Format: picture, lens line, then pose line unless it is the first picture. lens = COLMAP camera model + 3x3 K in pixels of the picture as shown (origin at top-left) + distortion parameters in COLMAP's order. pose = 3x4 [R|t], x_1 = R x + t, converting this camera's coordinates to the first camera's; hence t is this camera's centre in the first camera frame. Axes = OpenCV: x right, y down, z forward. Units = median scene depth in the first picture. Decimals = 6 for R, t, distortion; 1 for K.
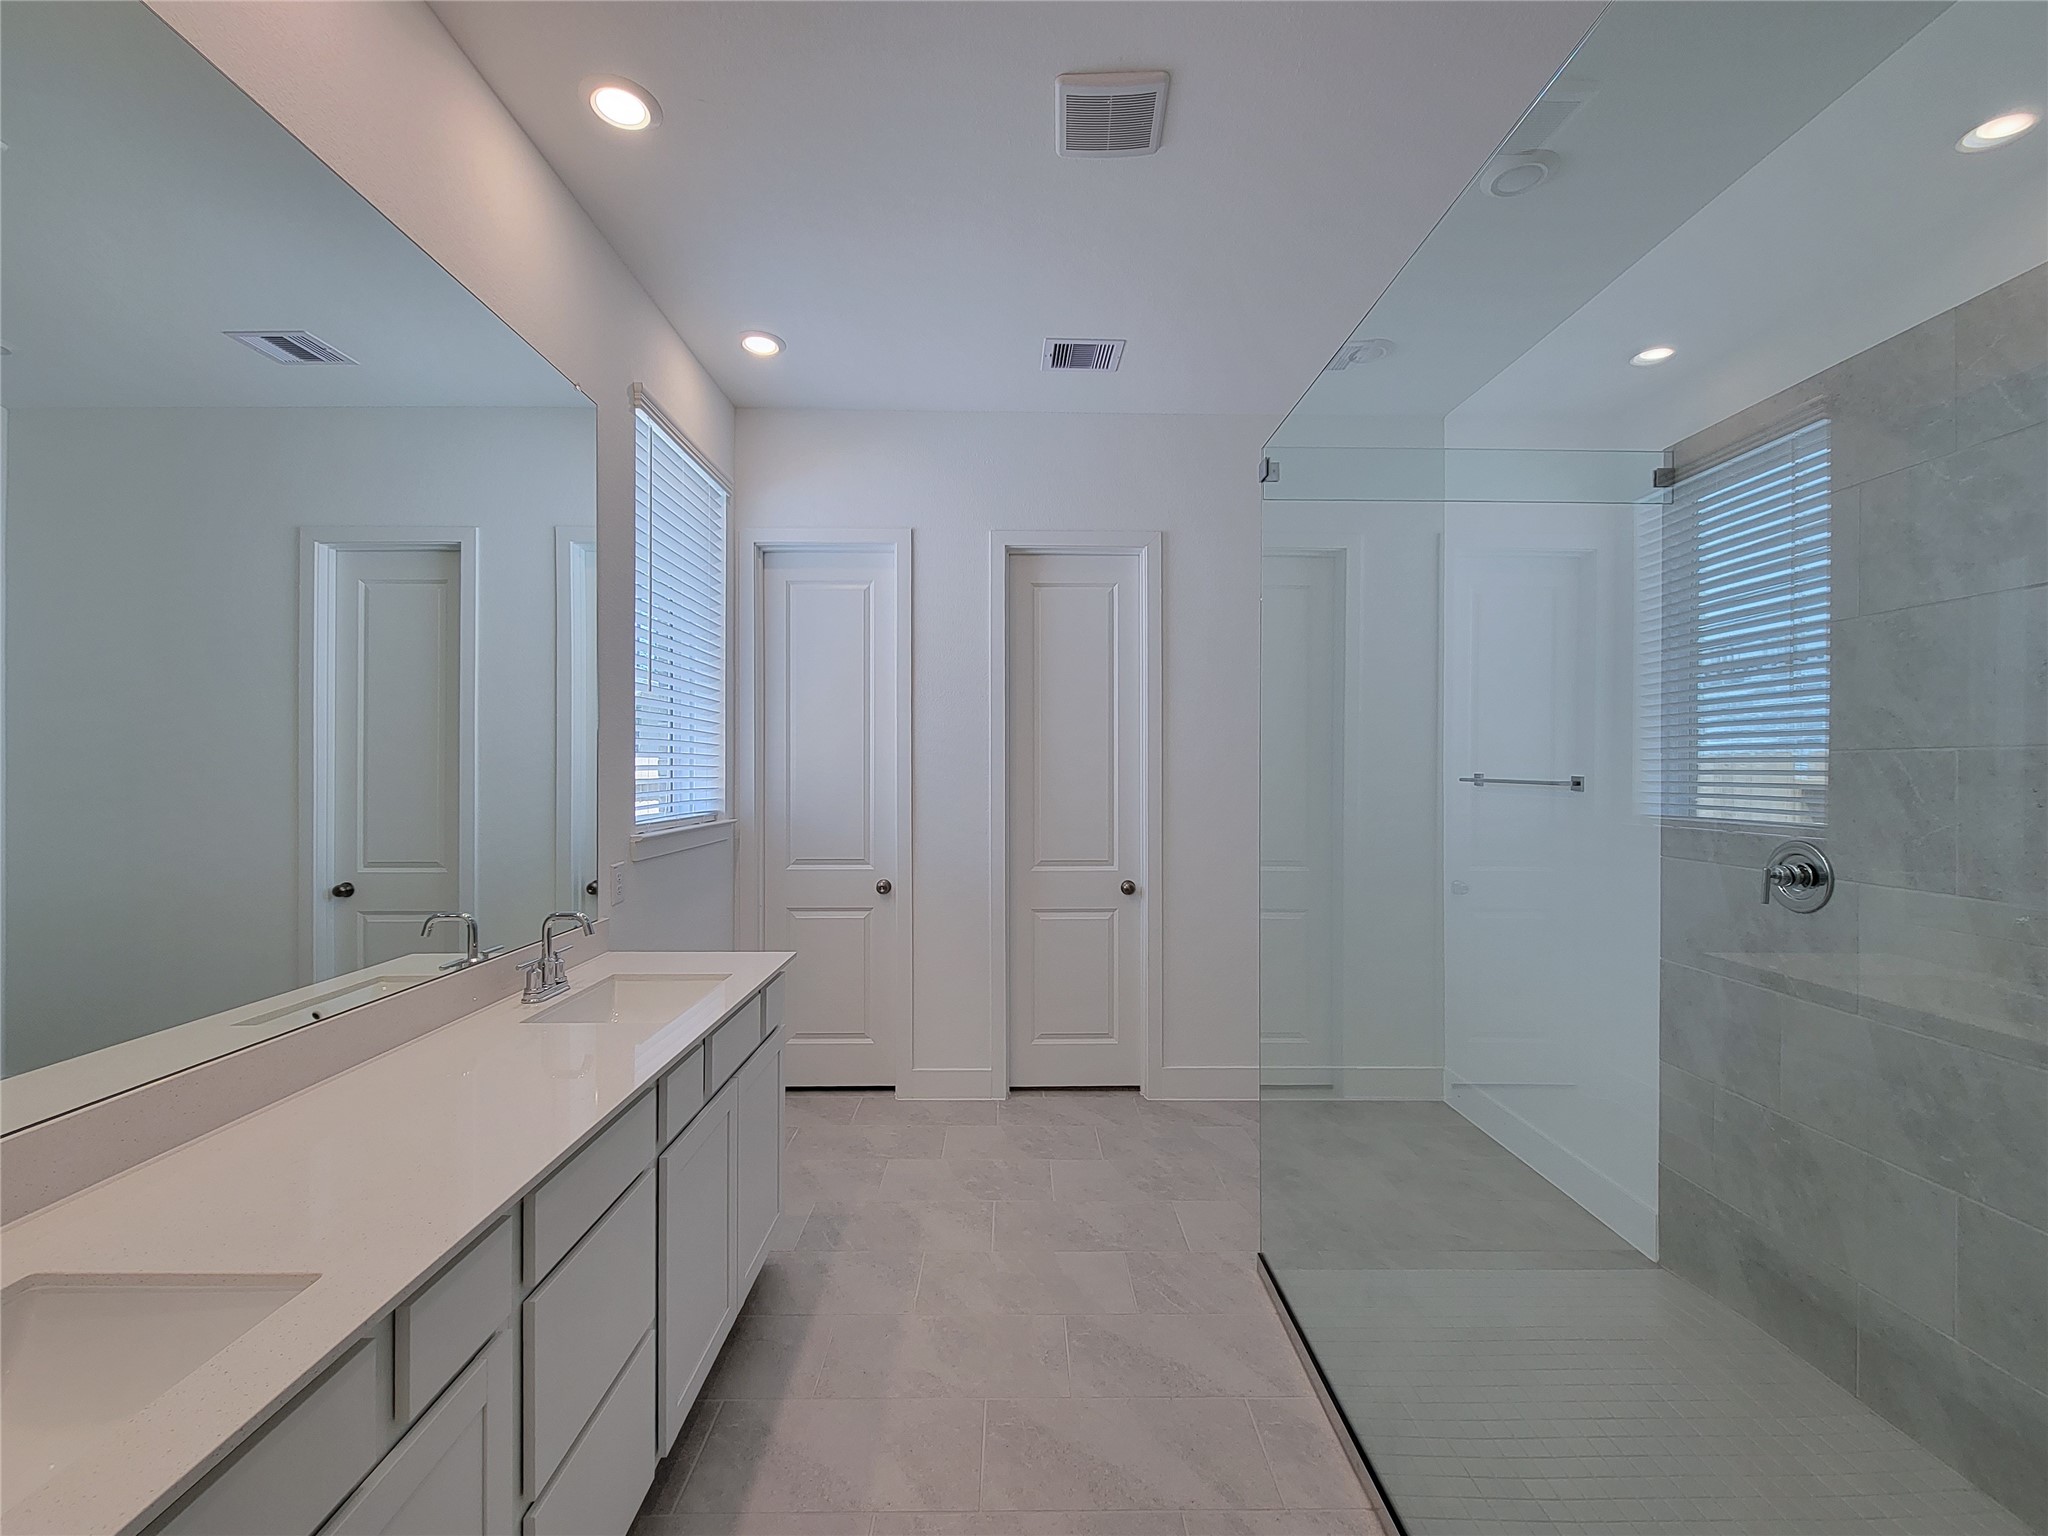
lens RADIAL K [[836.7, 0, 1015.5], [0, 836.7, 770.6], [0, 0, 1]] dist [0.000504, -0.000695]
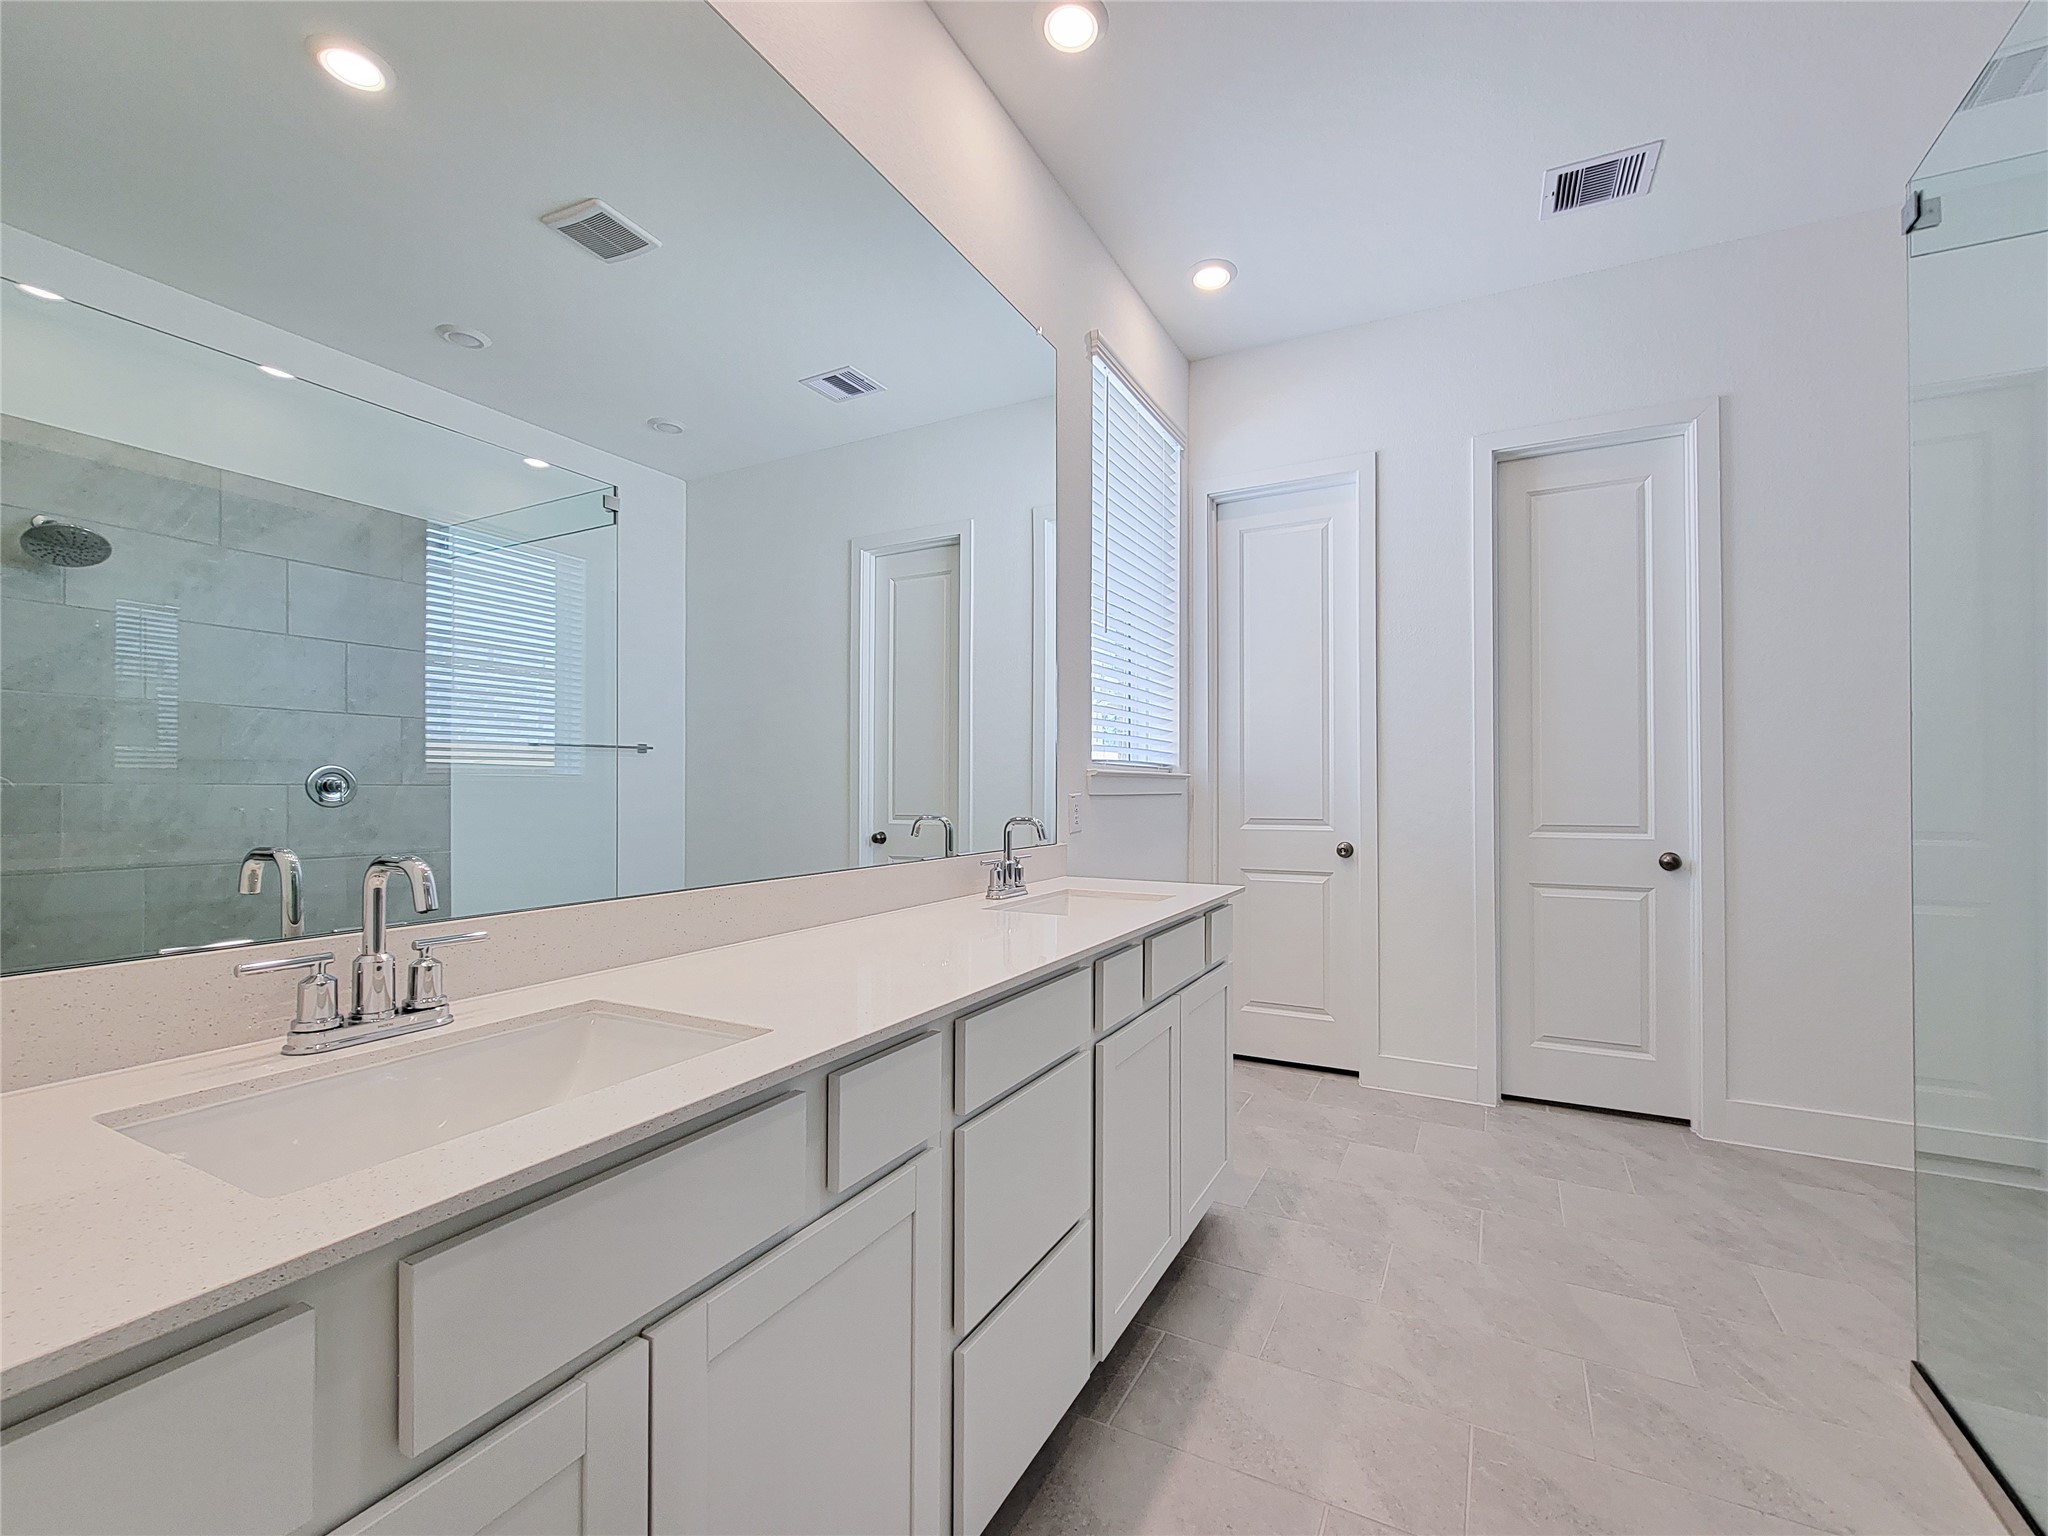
lens RADIAL K [[840.4, 0, 1082.2], [0, 840.4, 780.1], [0, 0, 1]] dist [-0.001187, -0.000968]
pose [[0.893372, -0.004887, -0.449292, -0.003117], [0.000305, 0.999947, -0.010272, 0.085638], [0.449318, 0.009039, 0.893326, 0.066003]]
